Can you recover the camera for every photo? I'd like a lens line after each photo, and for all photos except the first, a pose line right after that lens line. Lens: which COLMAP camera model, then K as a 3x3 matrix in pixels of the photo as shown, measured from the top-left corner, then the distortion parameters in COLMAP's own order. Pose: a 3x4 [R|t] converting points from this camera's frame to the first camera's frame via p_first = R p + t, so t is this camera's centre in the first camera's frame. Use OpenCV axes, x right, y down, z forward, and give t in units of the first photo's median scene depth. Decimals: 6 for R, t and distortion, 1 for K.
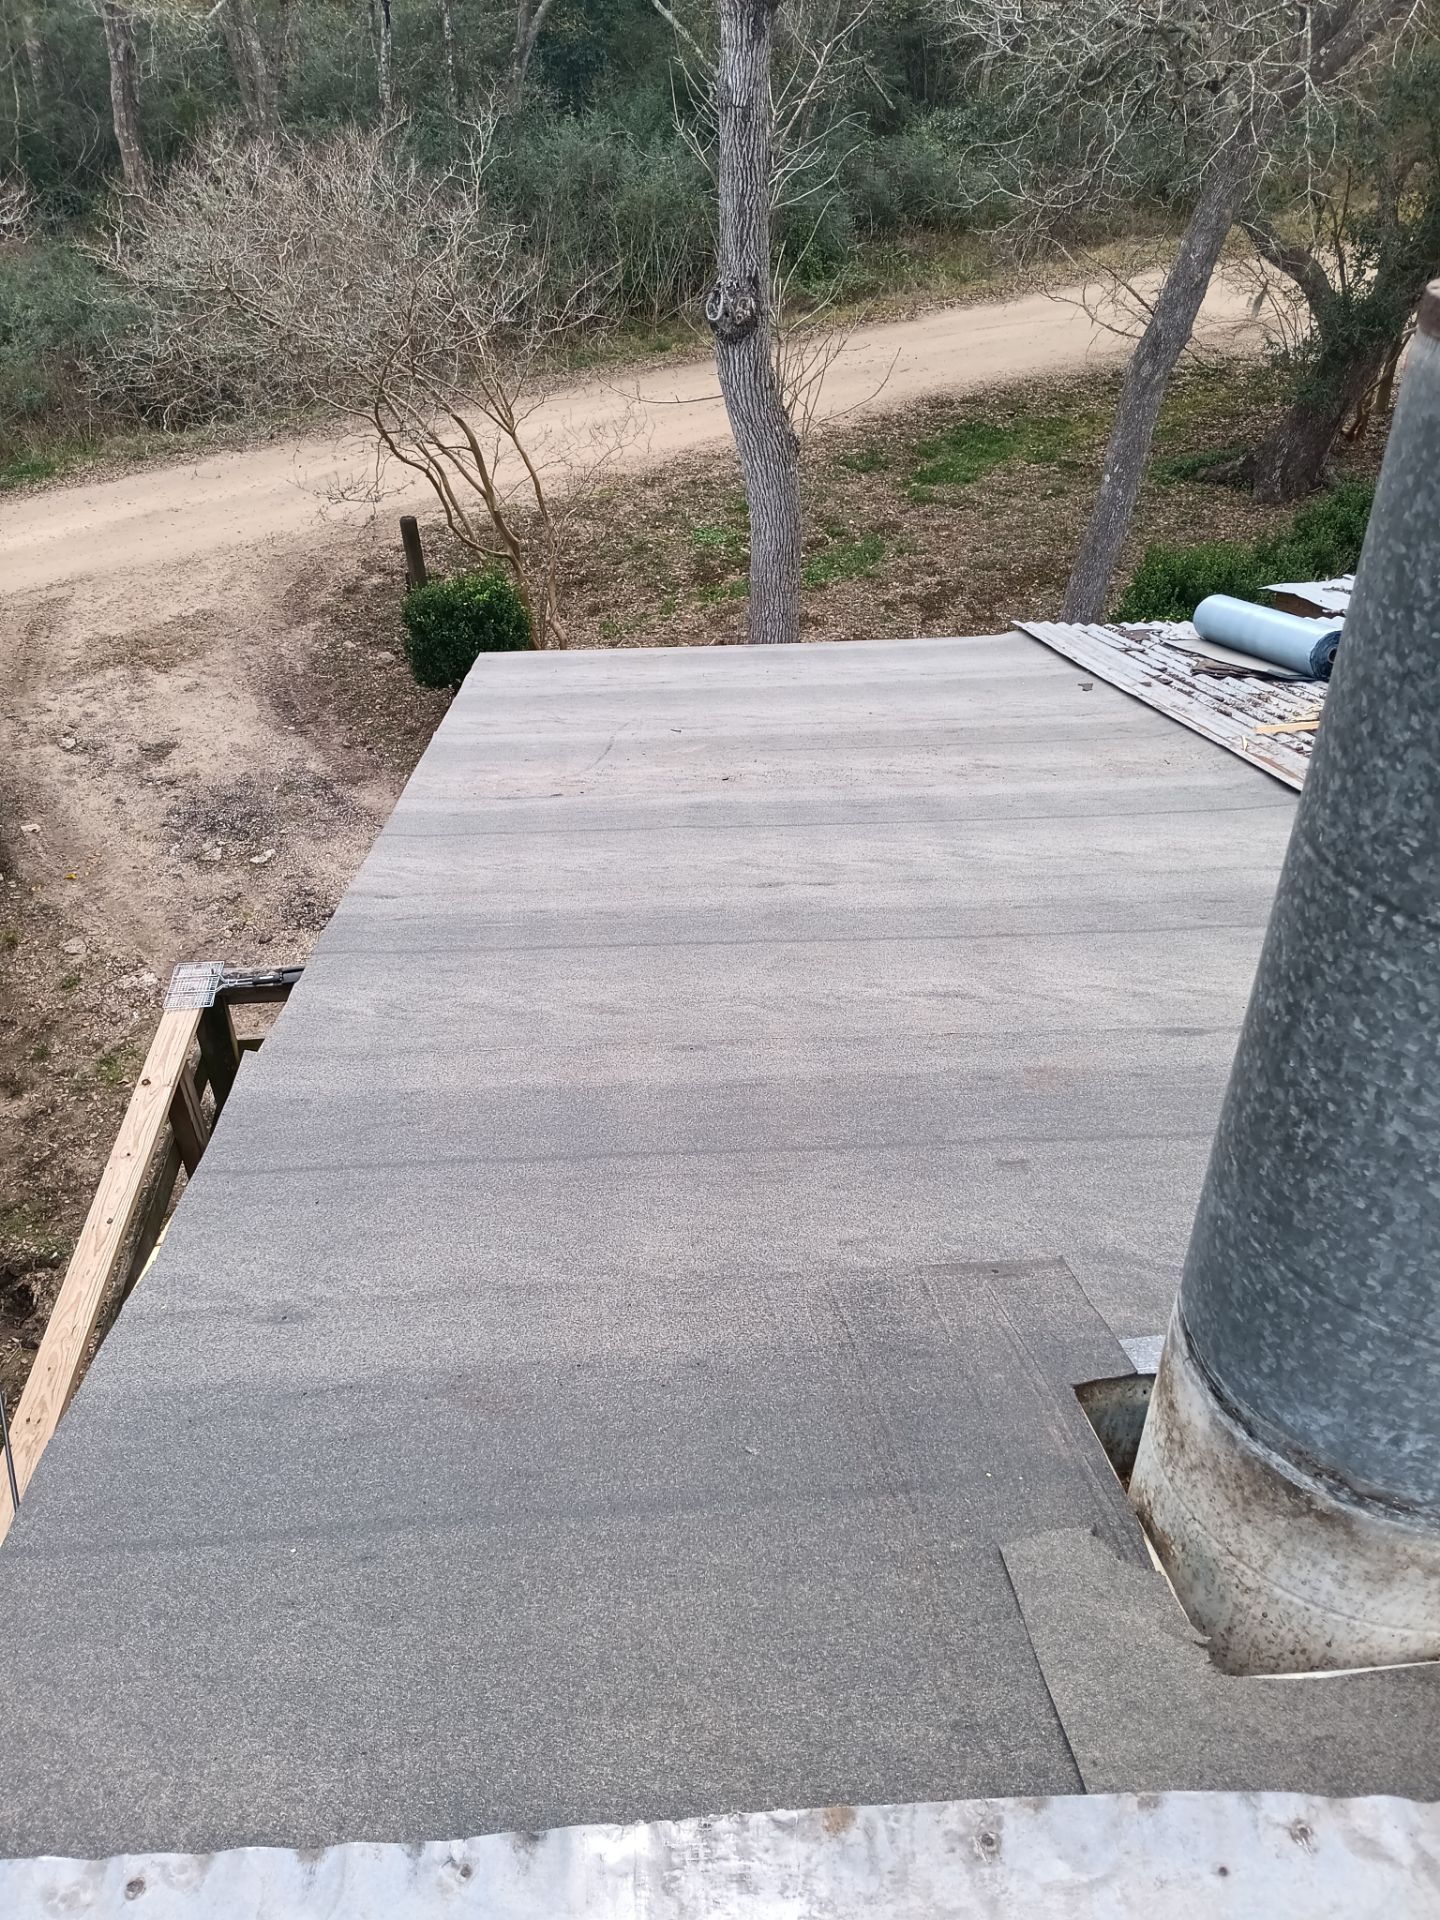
lens RADIAL K [[1467.3, 0, 720.7], [0, 1467.3, 949.0], [0, 0, 1]] dist [0.079640, -0.182279]
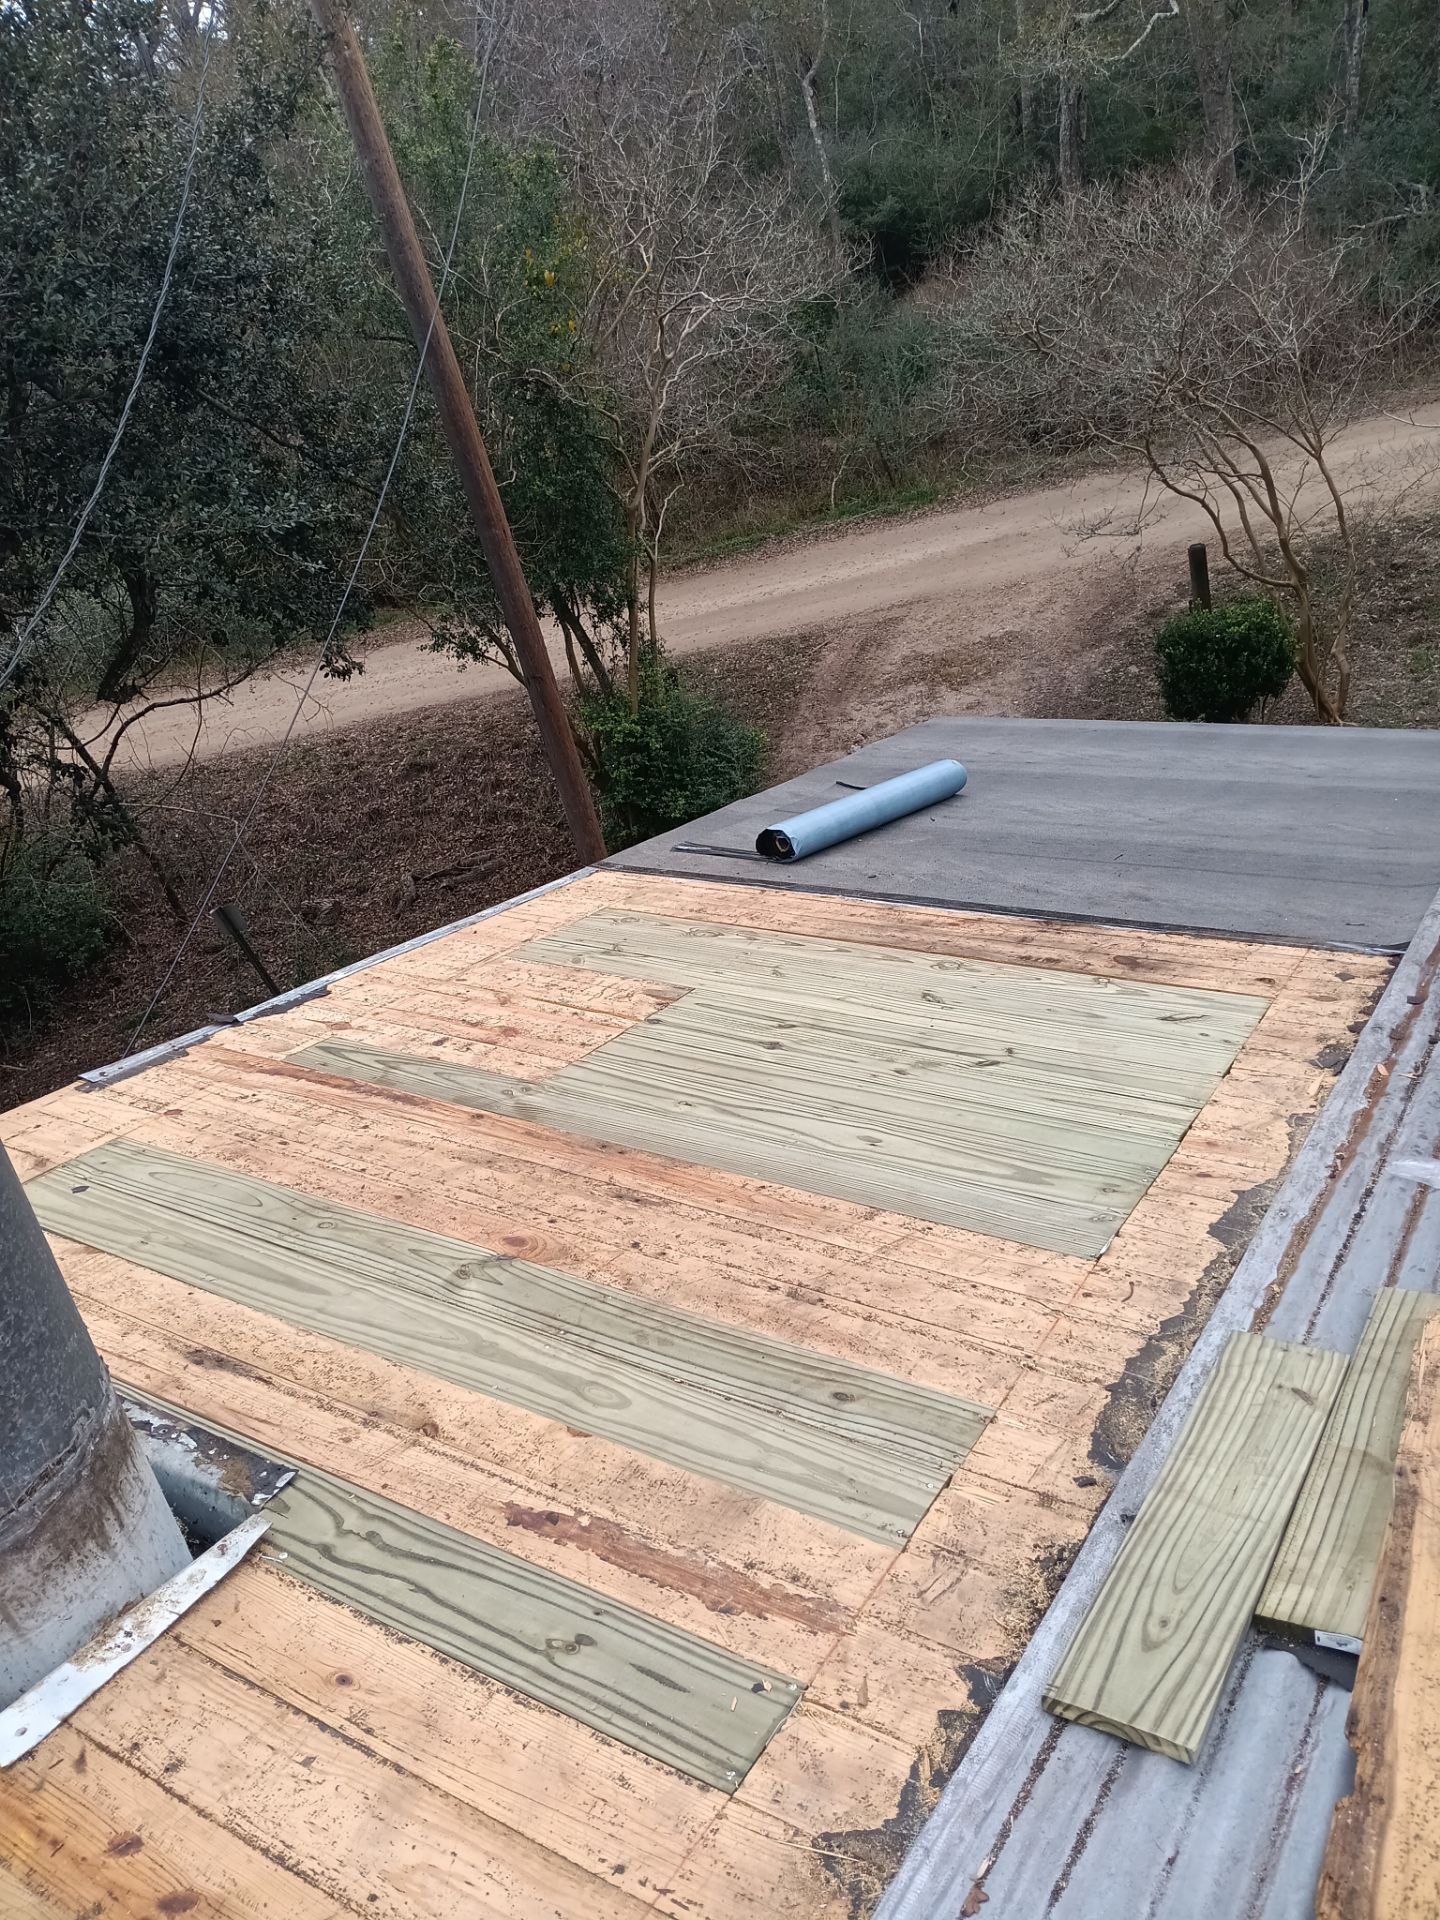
lens RADIAL K [[1456.4, 0, 720.0], [0, 1456.4, 960.0], [0, 0, 1]] dist [0.089223, -0.160794]
pose [[0.810303, 0.155782, -0.564926, 0.119571], [-0.151086, 0.986964, 0.055452, -0.022215], [0.566200, 0.040420, 0.823276, 0.016989]]
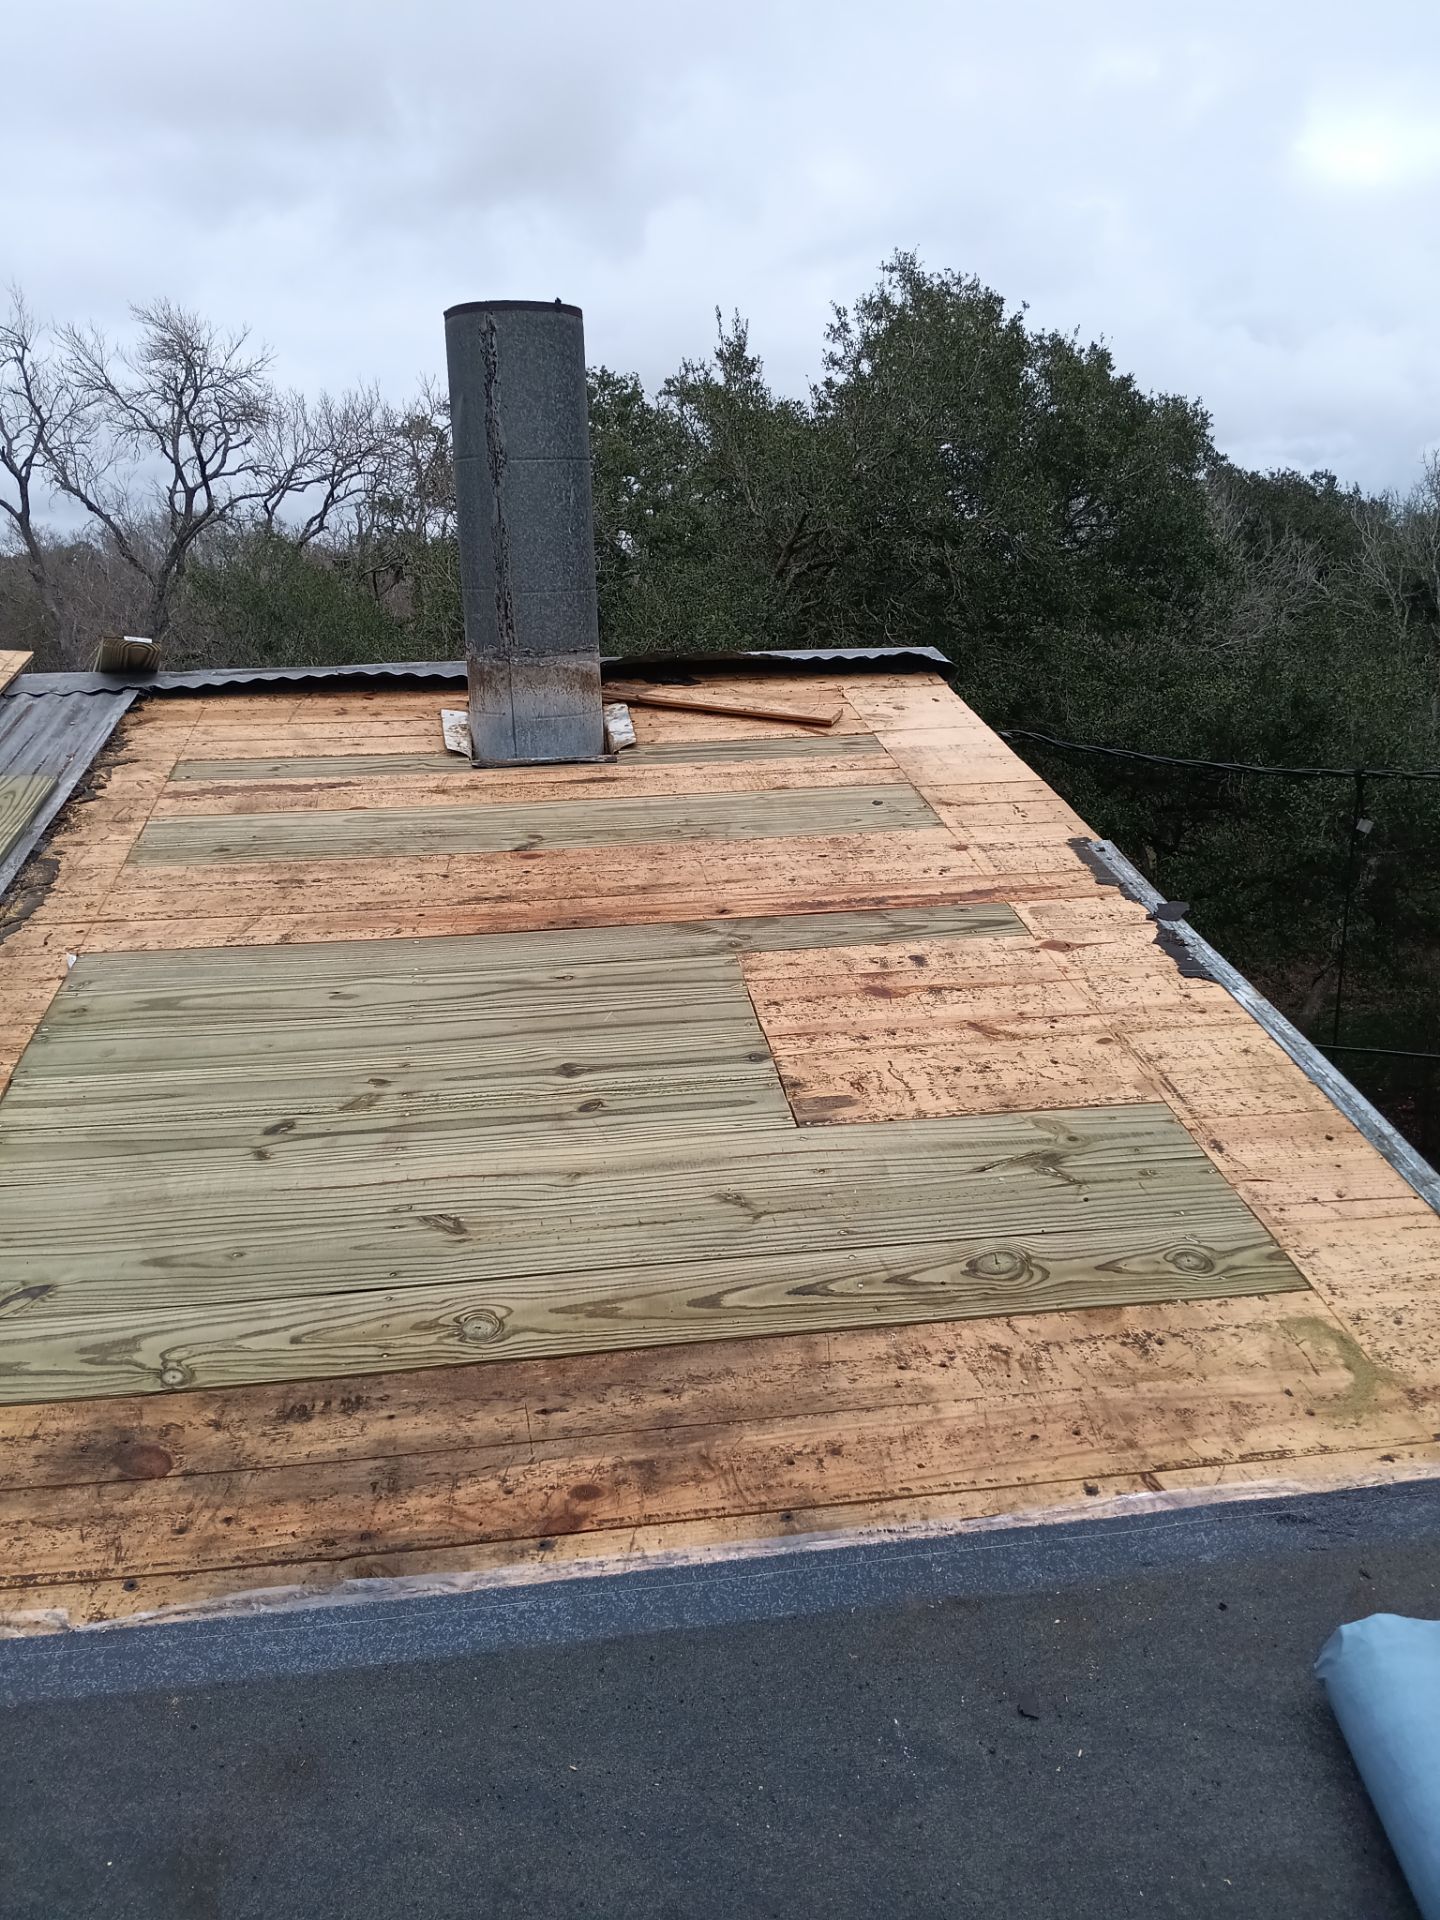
lens RADIAL K [[1467.3, 0, 720.7], [0, 1467.3, 949.0], [0, 0, 1]] dist [0.079640, -0.182279]
pose [[-0.996590, 0.027433, -0.077814, 0.021604], [-0.037656, 0.687933, 0.724796, -0.111160], [0.073415, 0.725255, -0.684555, 0.255582]]
